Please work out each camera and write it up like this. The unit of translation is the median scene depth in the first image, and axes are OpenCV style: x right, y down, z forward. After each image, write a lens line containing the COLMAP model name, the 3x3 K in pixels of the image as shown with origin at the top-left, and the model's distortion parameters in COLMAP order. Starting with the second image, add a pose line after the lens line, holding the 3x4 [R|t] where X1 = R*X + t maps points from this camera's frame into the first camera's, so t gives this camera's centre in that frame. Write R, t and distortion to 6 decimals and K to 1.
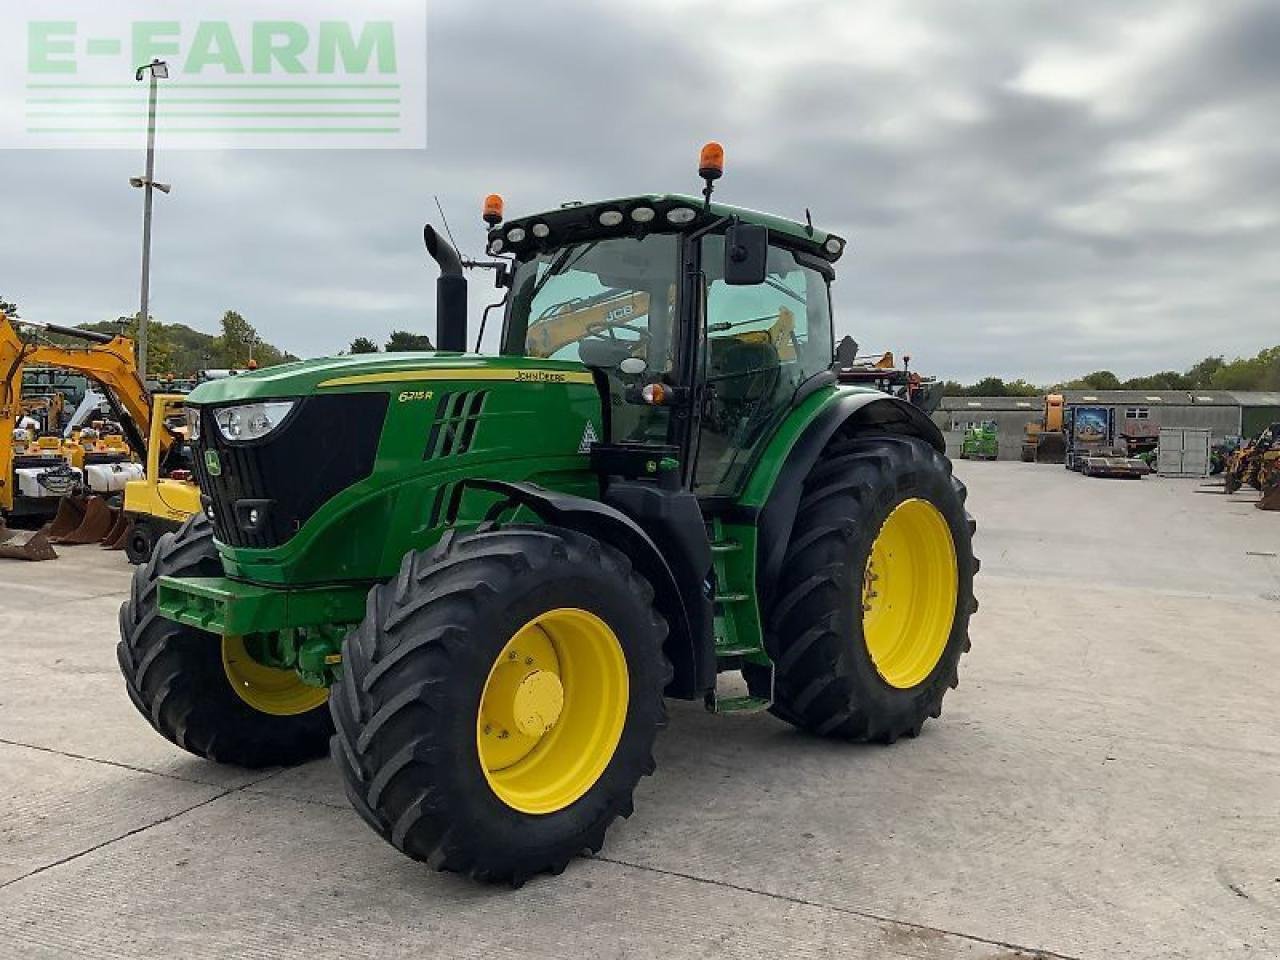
lens RADIAL K [[1061.7, 0, 640.7], [0, 1061.7, 474.0], [0, 0, 1]] dist [0.078570, -0.143358]
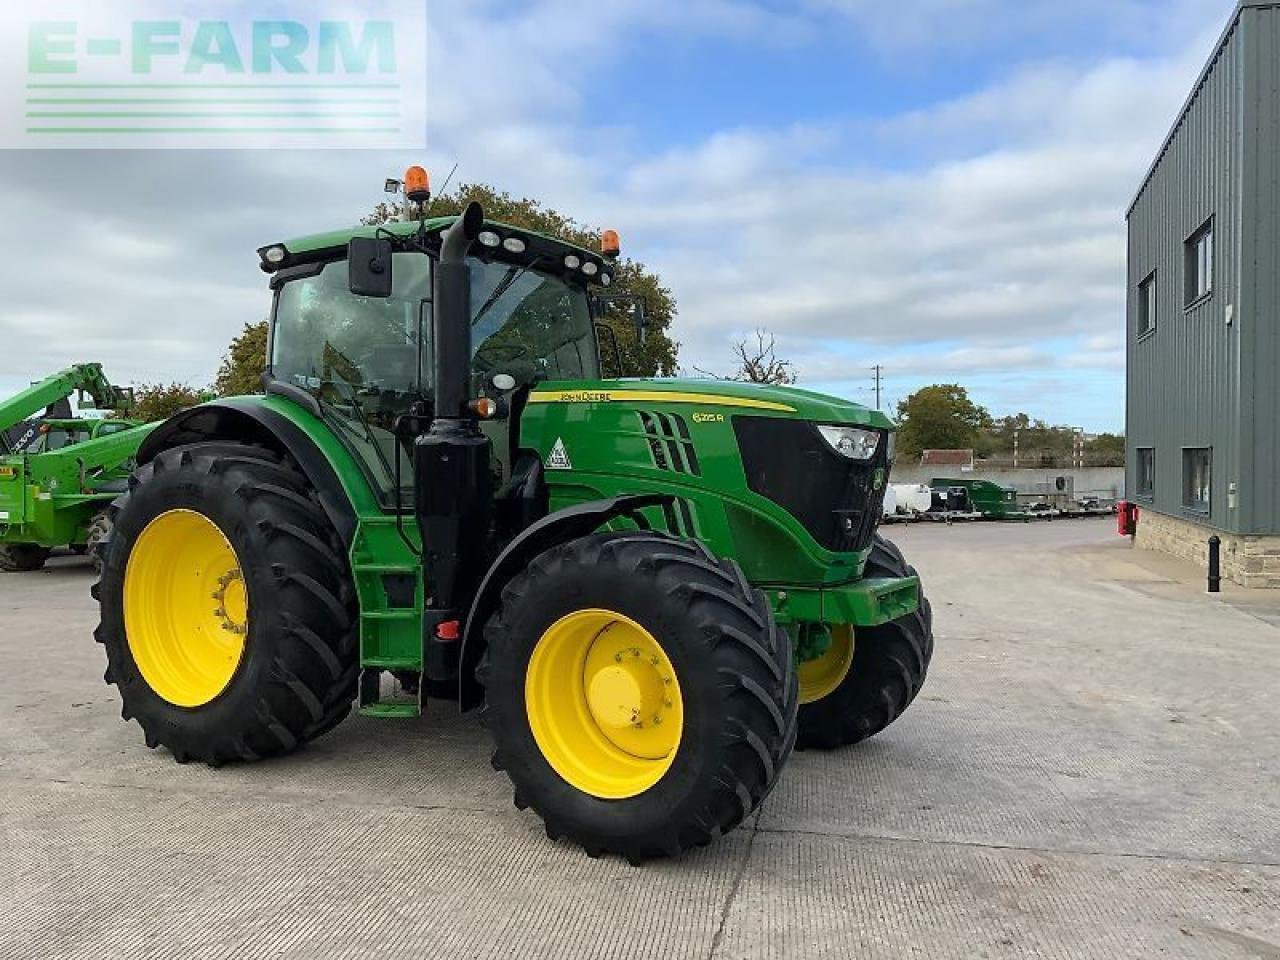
lens RADIAL K [[1061.7, 0, 640.7], [0, 1061.7, 474.0], [0, 0, 1]] dist [0.078570, -0.143358]
pose [[-0.209358, -0.028764, 0.977416, -1.212245], [0.033060, 0.998788, 0.036474, -0.054769], [-0.977280, 0.039949, -0.208153, 1.226017]]
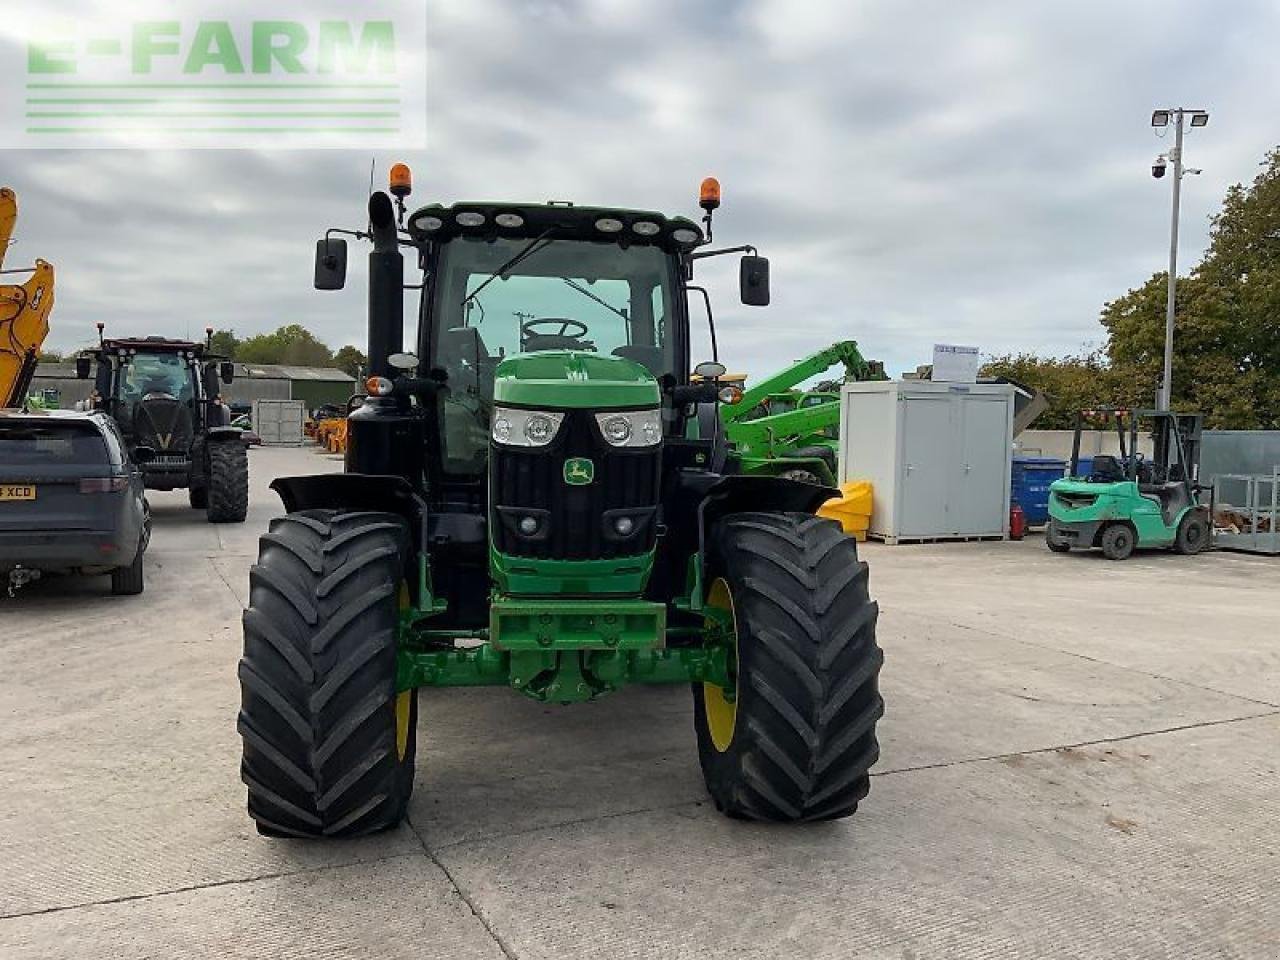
lens RADIAL K [[1061.7, 0, 640.7], [0, 1061.7, 474.0], [0, 0, 1]] dist [0.078570, -0.143358]
pose [[0.634116, -0.044337, 0.771966, -0.874049], [0.021288, 0.998977, 0.039889, -0.035551], [-0.772945, -0.008860, 0.634411, 0.312892]]
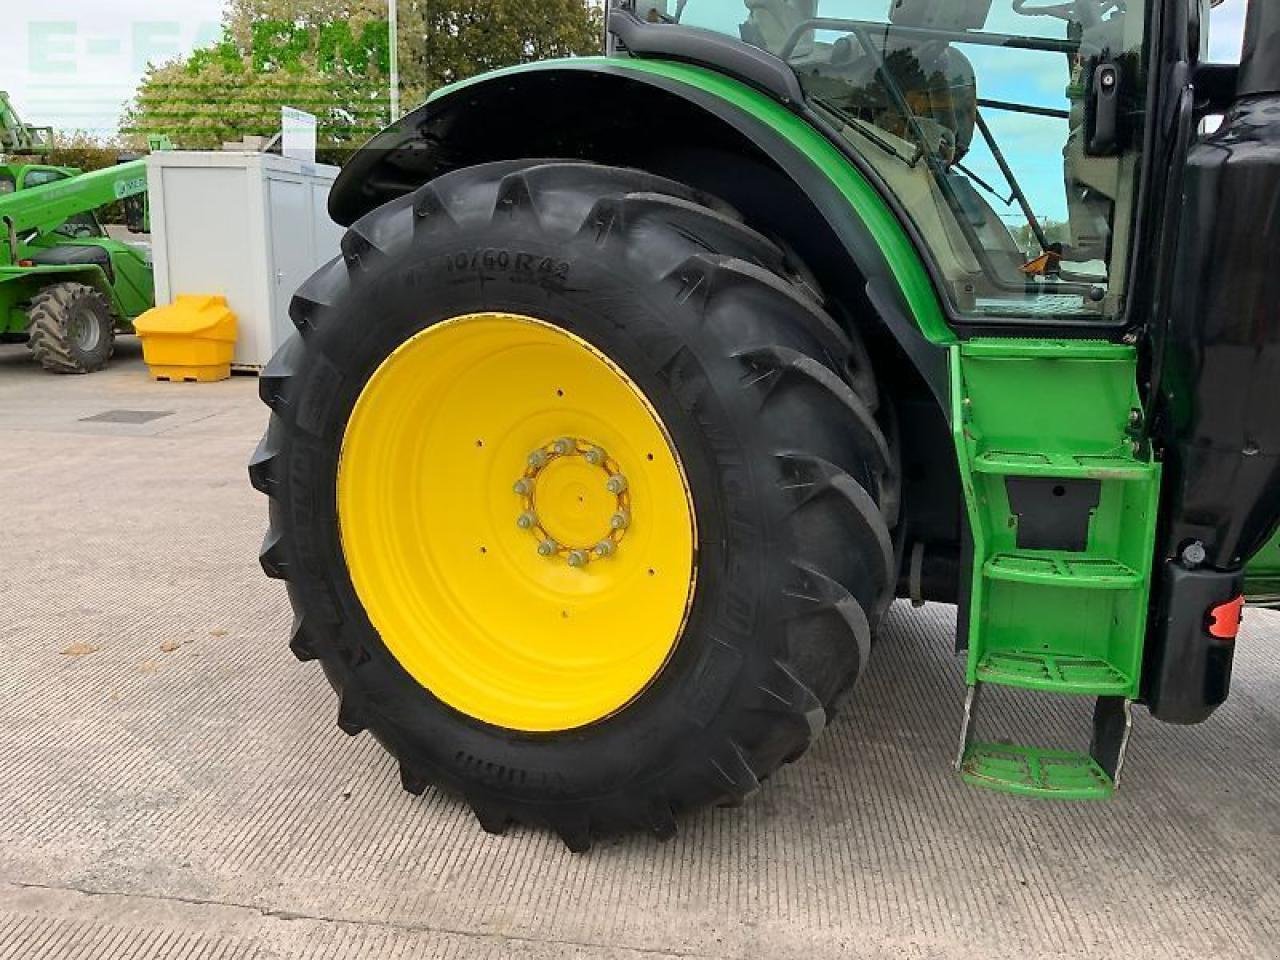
lens RADIAL K [[1061.7, 0, 640.7], [0, 1061.7, 474.0], [0, 0, 1]] dist [0.078570, -0.143358]
pose [[-0.291960, -0.223902, 0.929853, -0.534395], [0.007905, 0.971614, 0.236440, -0.037497], [-0.956398, 0.076382, -0.281902, 1.535046]]
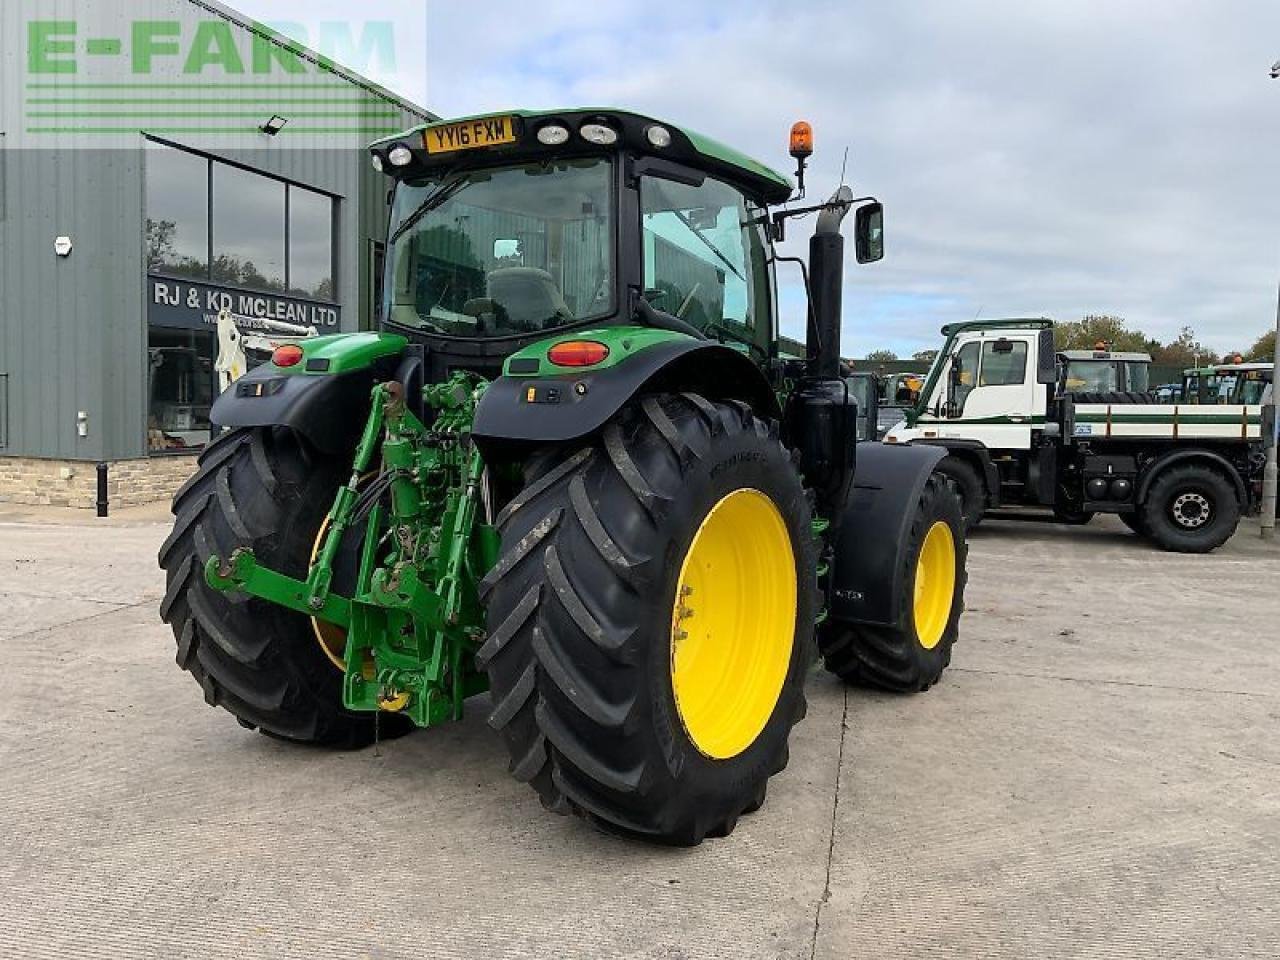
lens RADIAL K [[1061.7, 0, 640.7], [0, 1061.7, 474.0], [0, 0, 1]] dist [0.078570, -0.143358]
pose [[-0.980179, -0.028312, -0.196083, 0.175713], [-0.049401, 0.993401, 0.103512, -0.083752], [0.191858, 0.111147, -0.975109, 2.206574]]
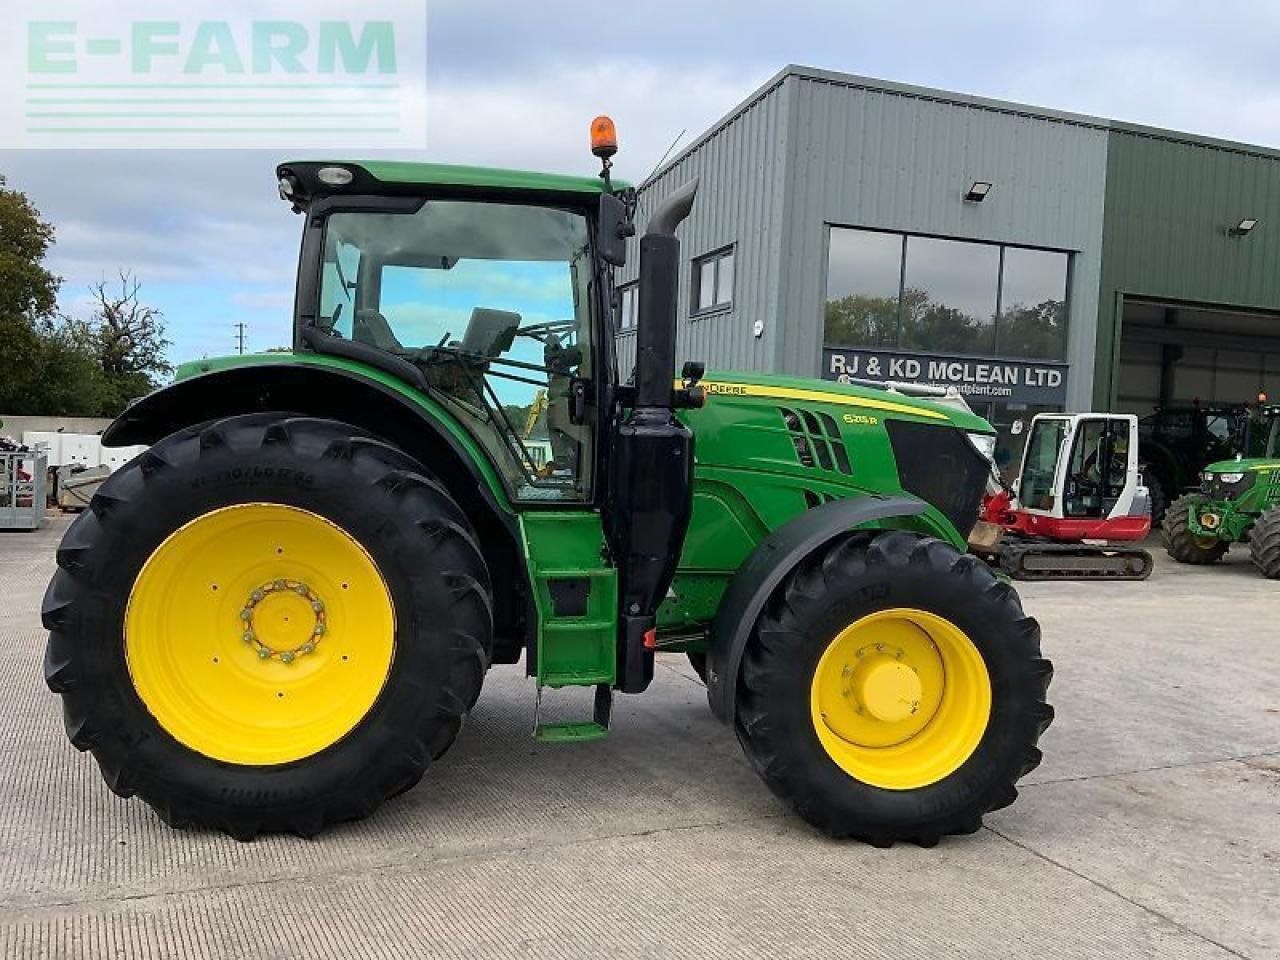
lens RADIAL K [[1061.7, 0, 640.7], [0, 1061.7, 474.0], [0, 0, 1]] dist [0.078570, -0.143358]
pose [[-0.743108, -0.068563, 0.665650, -0.803186], [-0.028939, 0.997099, 0.070396, -0.082225], [-0.668545, 0.033048, -0.742937, 1.865982]]
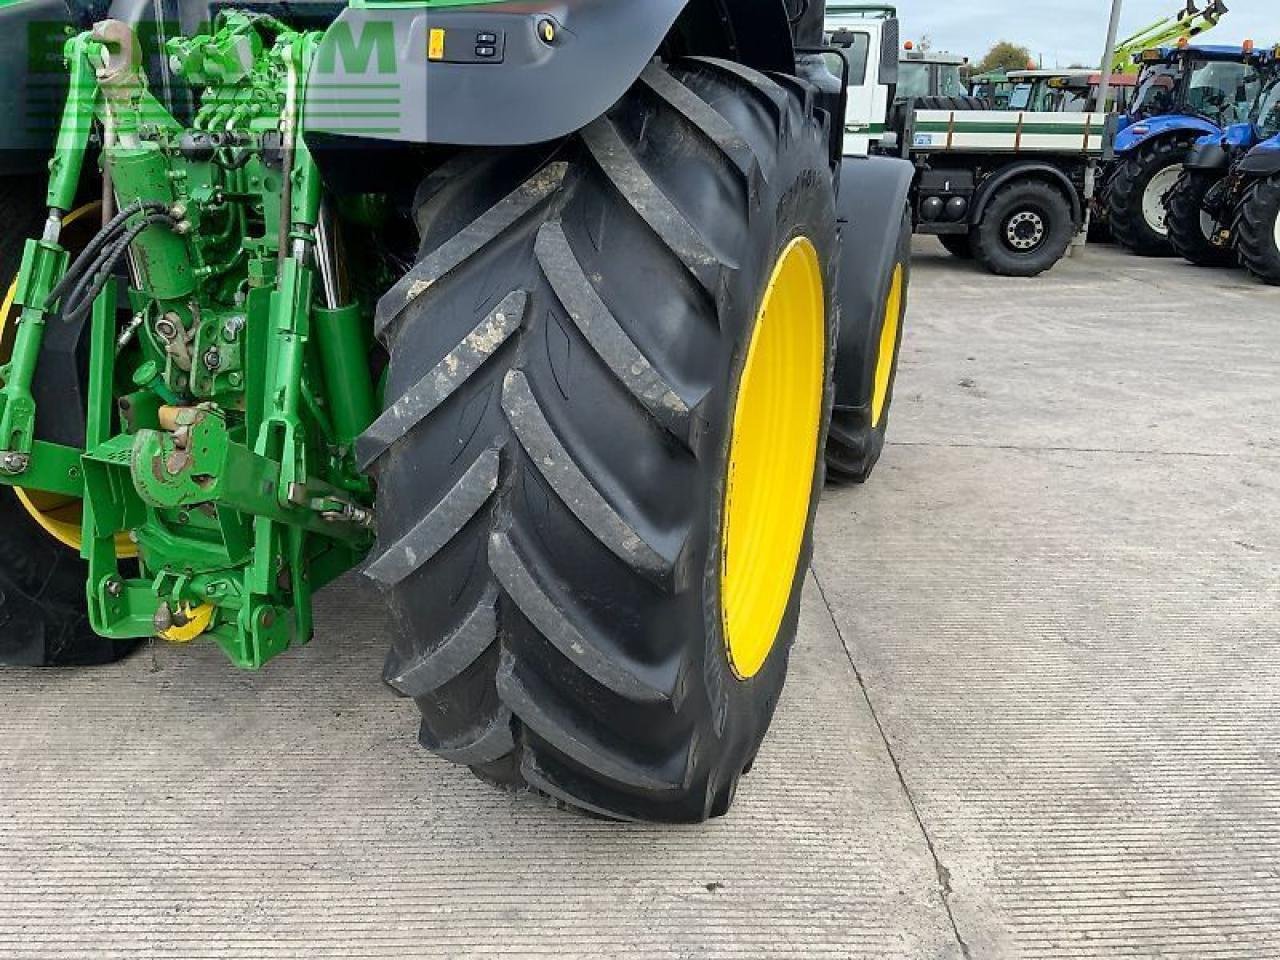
lens RADIAL K [[1062.1, 0, 640.0], [0, 1062.1, 480.0], [0, 0, 1]] dist [0.088680, -0.192668]
pose [[-0.907207, 0.087774, -0.411426, 0.203643], [-0.066688, 0.935619, 0.346654, -0.051682], [0.415366, 0.341924, -0.842947, 1.845601]]
